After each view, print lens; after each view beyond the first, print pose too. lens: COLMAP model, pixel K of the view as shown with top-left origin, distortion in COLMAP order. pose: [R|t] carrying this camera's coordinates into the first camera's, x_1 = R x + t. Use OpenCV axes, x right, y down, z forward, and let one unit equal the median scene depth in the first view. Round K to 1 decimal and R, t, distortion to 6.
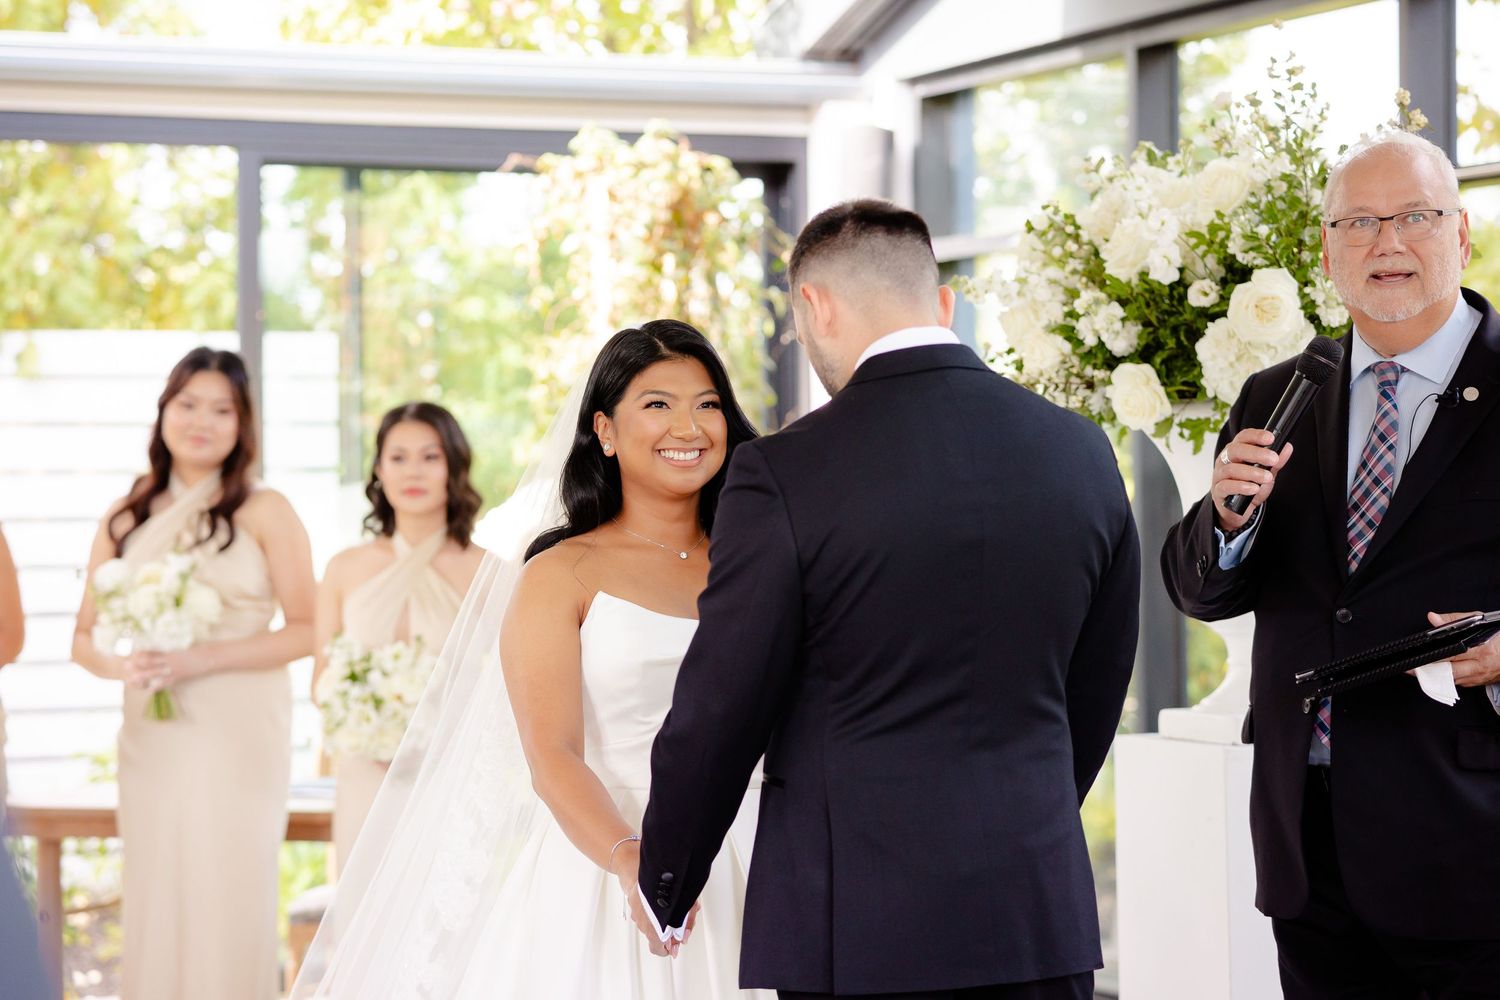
lens RADIAL K [[3693.9, 0, 750.0], [0, 3693.9, 500.0], [0, 0, 1]] dist [0.601461, -0.453717]
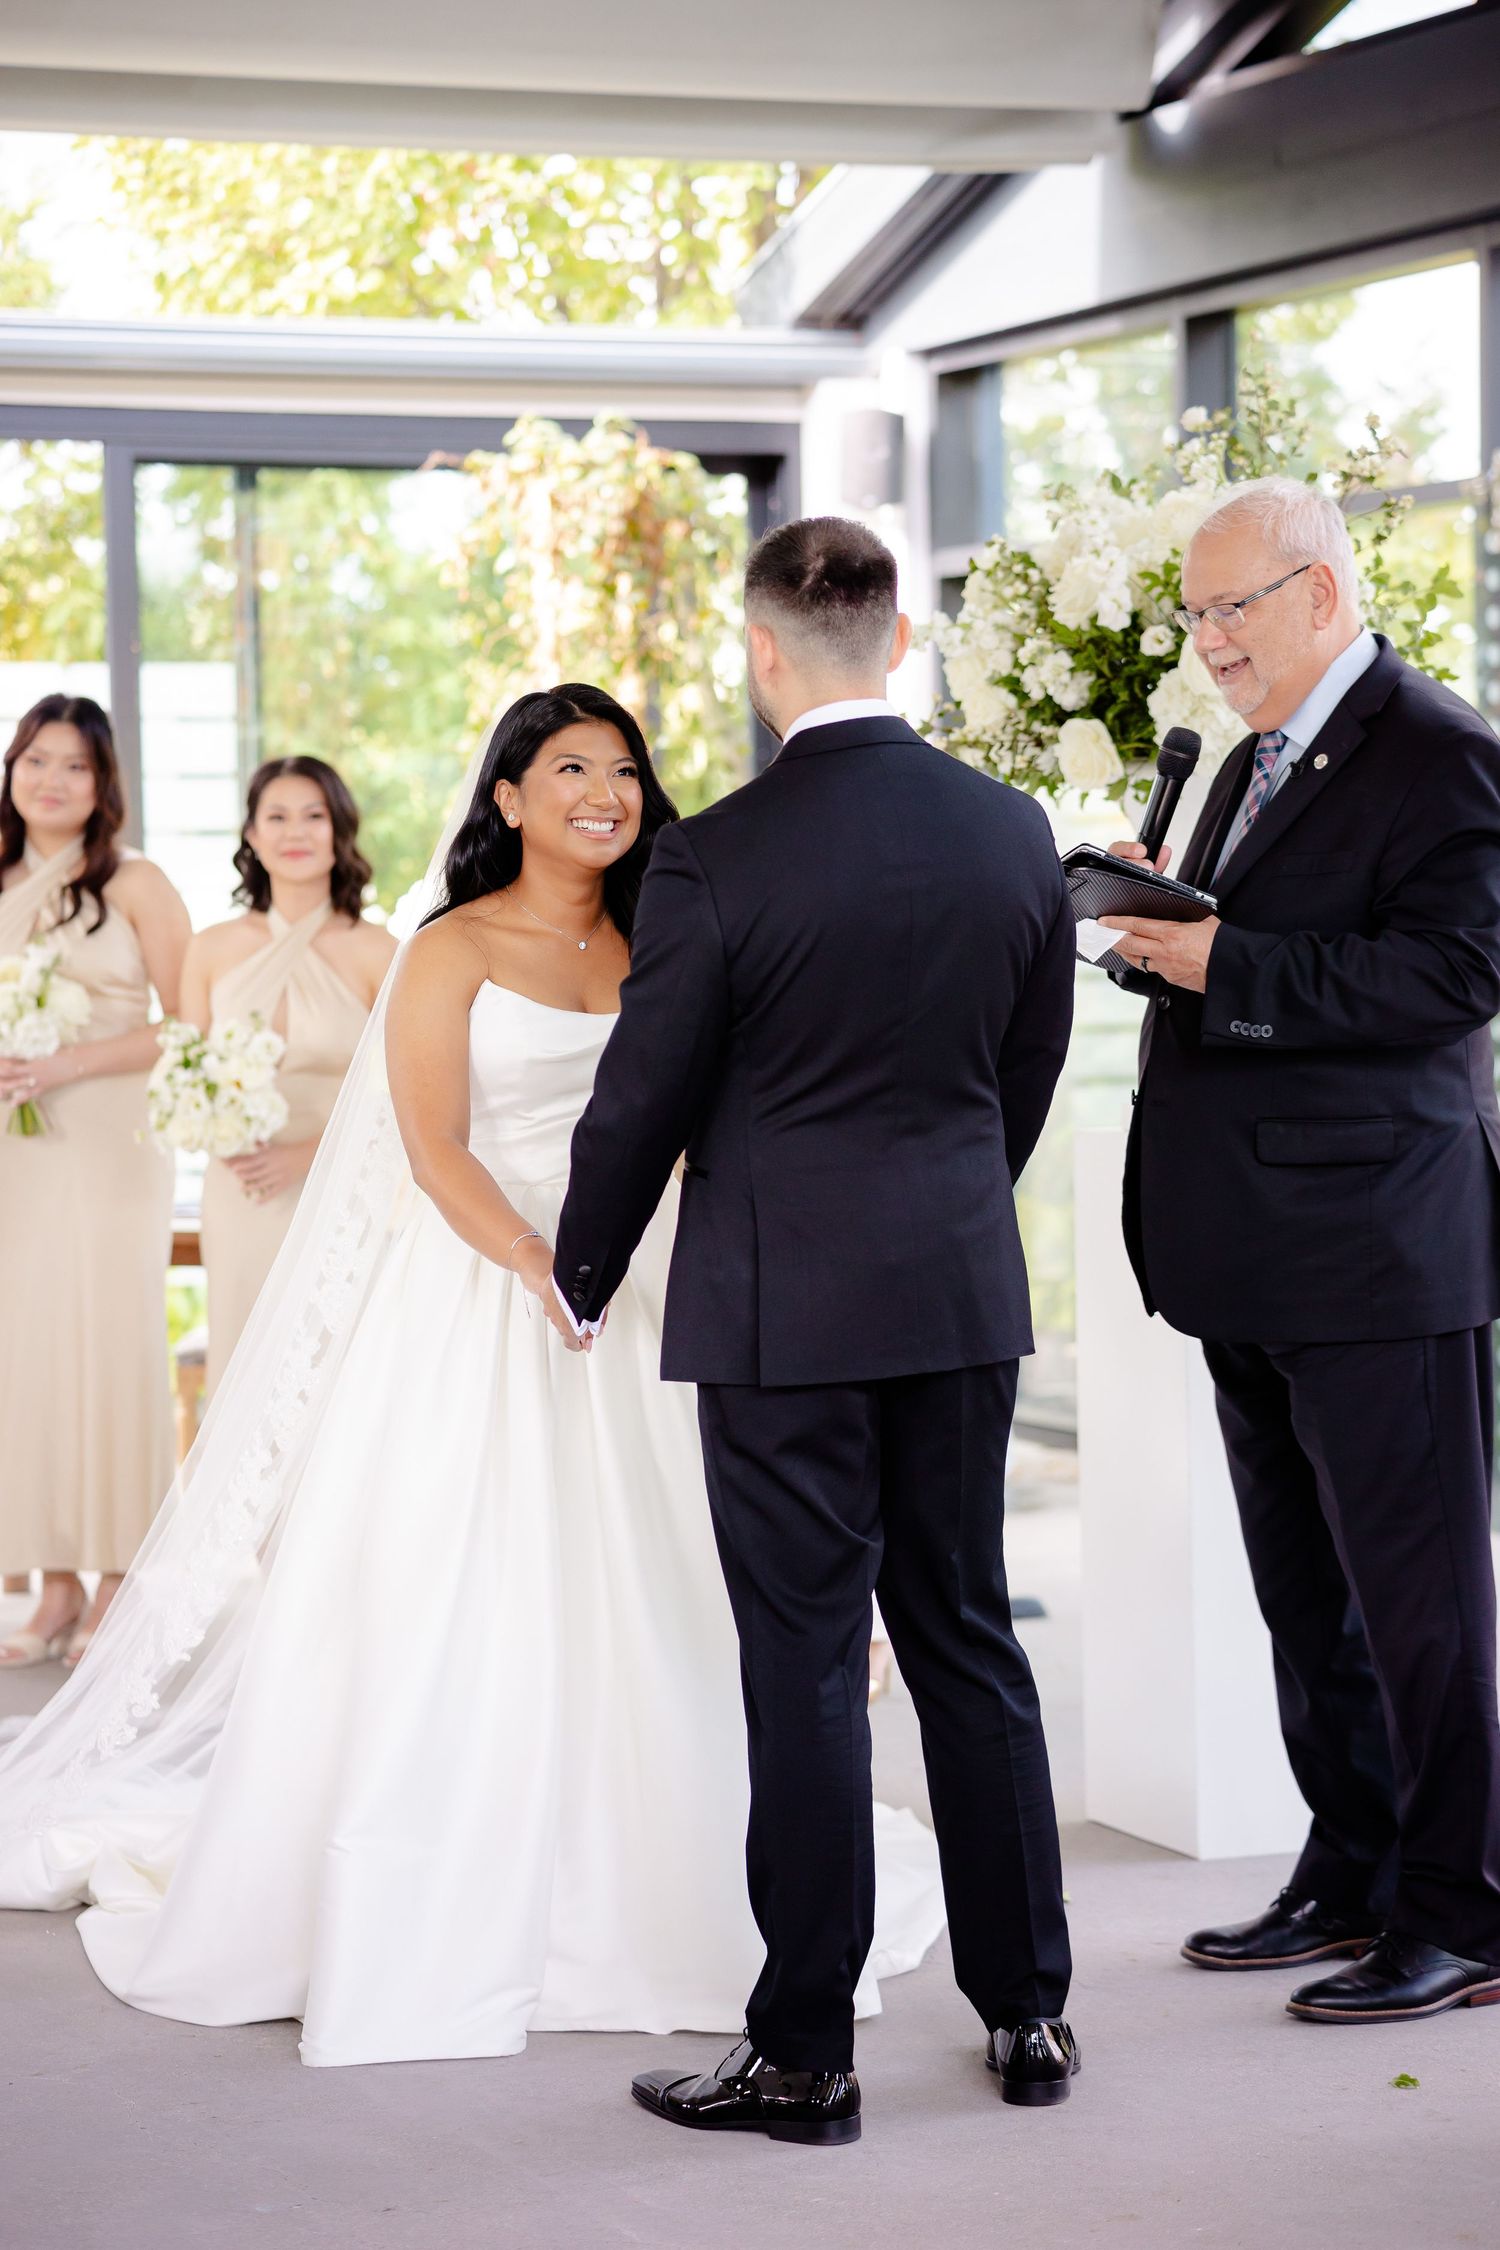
lens RADIAL K [[5540.9, 0, 750.0], [0, 5540.9, 1125.0], [0, 0, 1]] dist [0.601461, -0.453717]
pose [[0.999634, -0.004548, -0.026663, 0.052627], [0.005770, 0.998929, 0.045914, -0.000474], [0.026426, -0.046051, 0.998589, -0.334716]]
